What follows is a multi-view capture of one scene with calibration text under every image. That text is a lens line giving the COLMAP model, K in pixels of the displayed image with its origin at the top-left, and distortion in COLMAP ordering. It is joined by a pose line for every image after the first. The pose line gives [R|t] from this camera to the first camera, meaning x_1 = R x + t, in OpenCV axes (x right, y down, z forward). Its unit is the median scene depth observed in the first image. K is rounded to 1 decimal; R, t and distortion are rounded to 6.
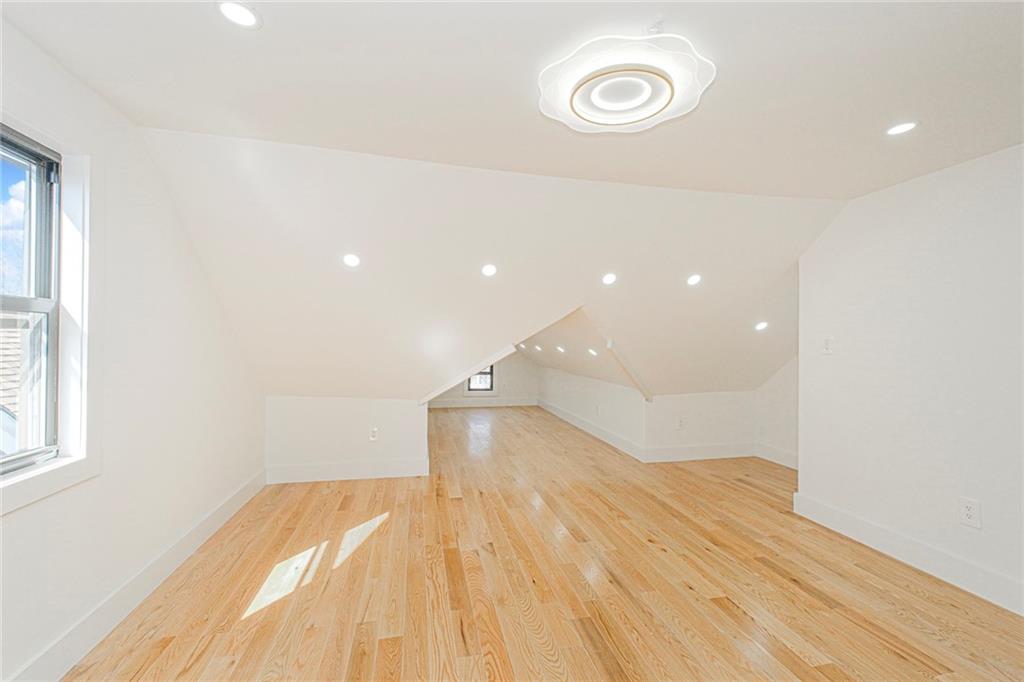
lens RADIAL K [[427.1, 0, 512.0], [0, 427.1, 341.0], [0, 0, 1]] dist [0.001088, -0.000246]
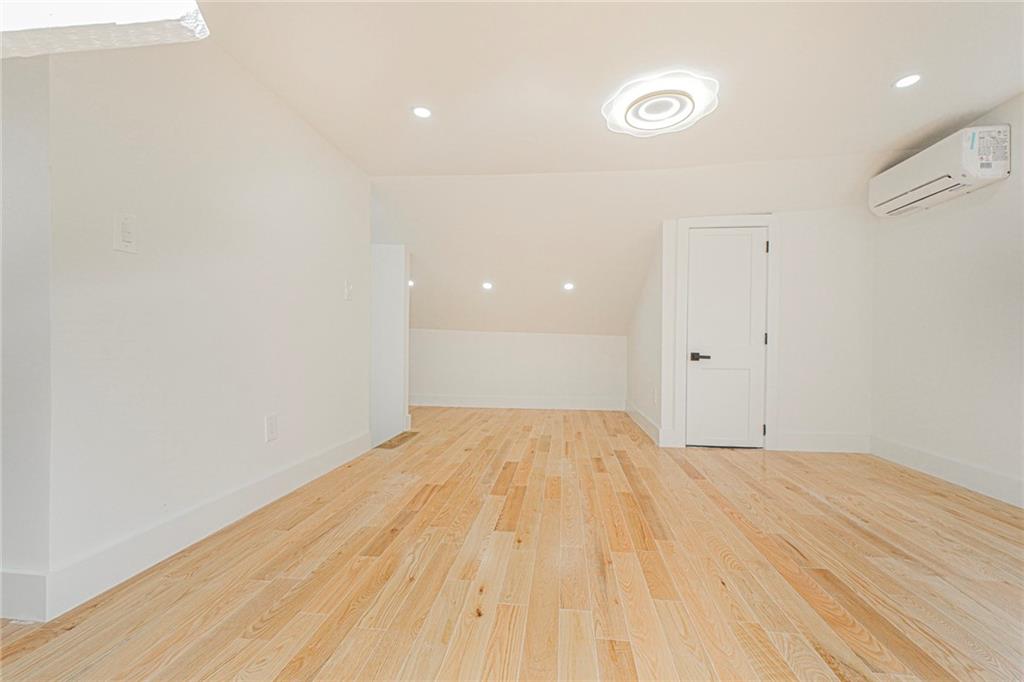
lens RADIAL K [[427.1, 0, 512.0], [0, 427.1, 341.0], [0, 0, 1]] dist [0.001088, -0.000246]
pose [[-0.941417, -0.014308, 0.336941, 0.147060], [-0.015975, 0.999870, -0.002176, 0.175361], [-0.336866, -0.007431, -0.941523, 1.791657]]
